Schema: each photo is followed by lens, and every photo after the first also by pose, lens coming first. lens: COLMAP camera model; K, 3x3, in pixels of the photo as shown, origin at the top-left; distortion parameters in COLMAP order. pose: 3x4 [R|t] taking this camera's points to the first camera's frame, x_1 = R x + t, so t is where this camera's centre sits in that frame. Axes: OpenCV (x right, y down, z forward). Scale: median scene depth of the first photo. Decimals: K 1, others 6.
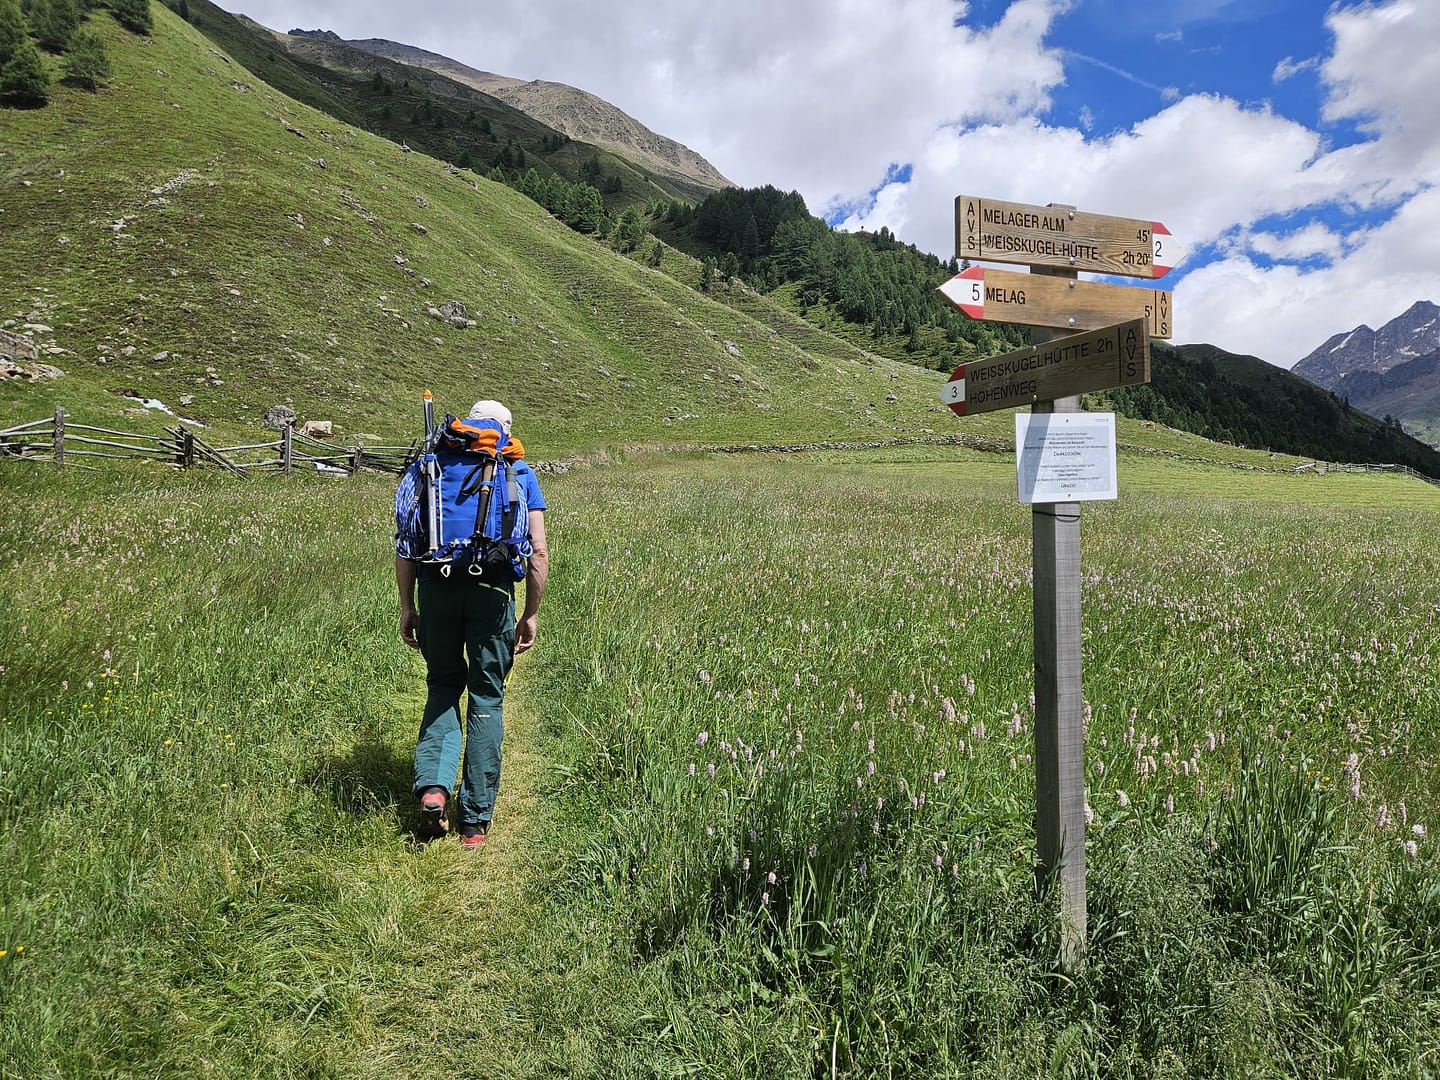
lens RADIAL K [[1101.8, 0, 725.7], [0, 1101.8, 537.4], [0, 0, 1]] dist [0.104607, -0.140702]
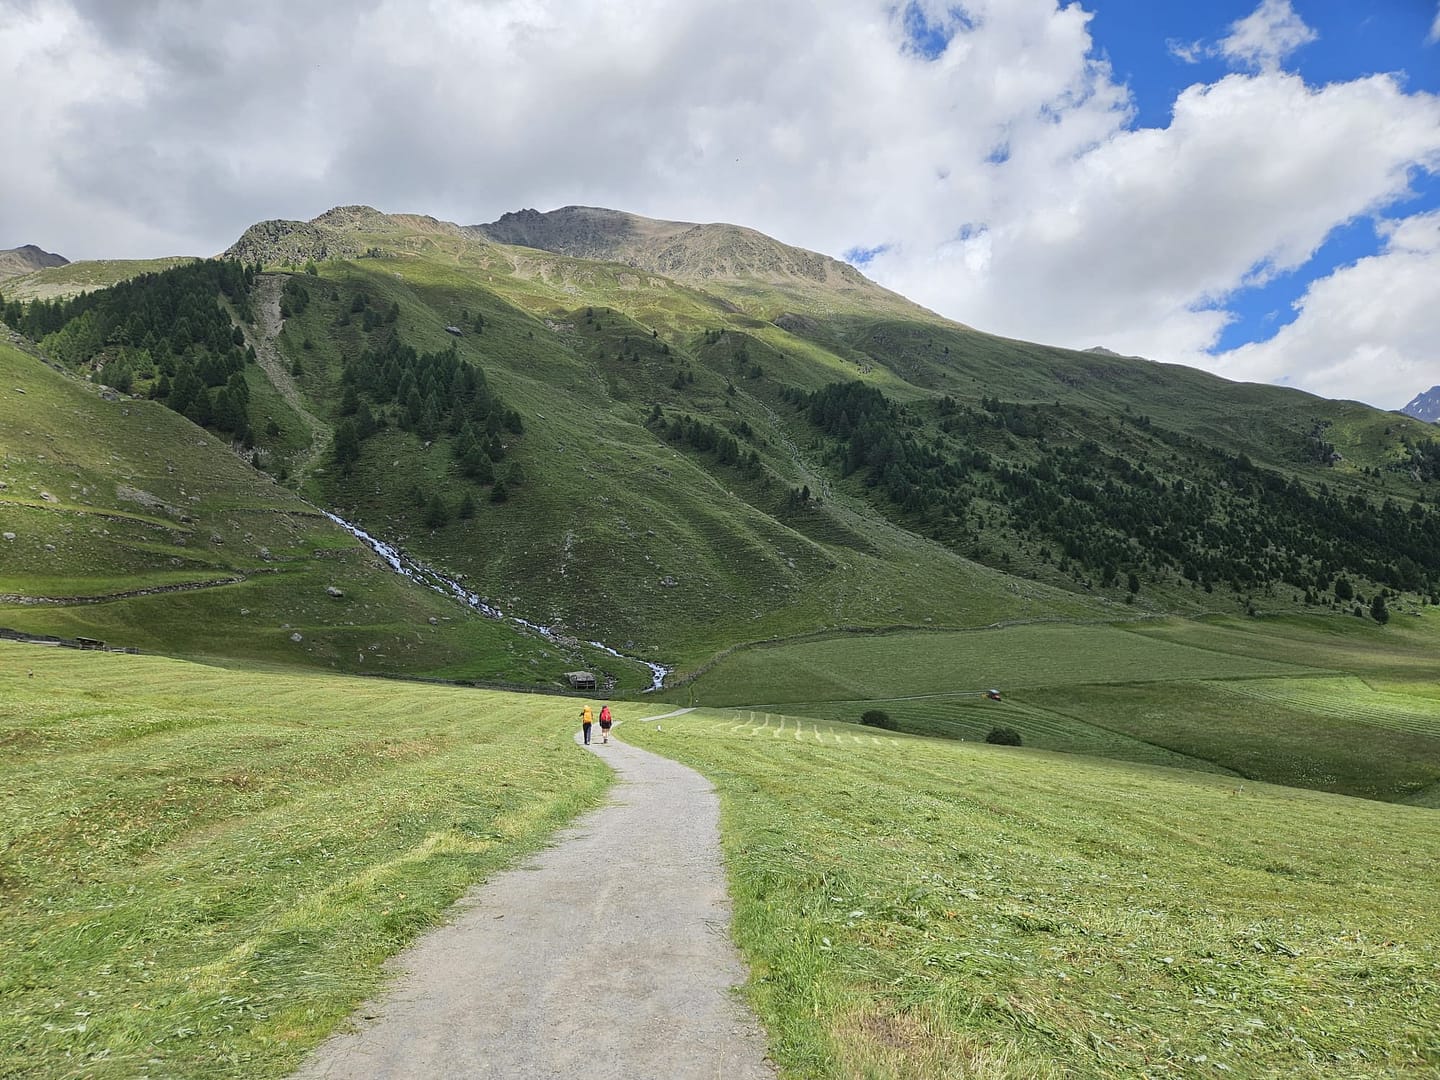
lens RADIAL K [[1101.8, 0, 725.7], [0, 1101.8, 537.4], [0, 0, 1]] dist [0.104607, -0.140702]
pose [[0.984470, -0.065418, -0.162911, 0.211474], [0.056550, 0.996685, -0.058495, -0.094040], [0.166197, 0.048373, 0.984905, -1.029060]]
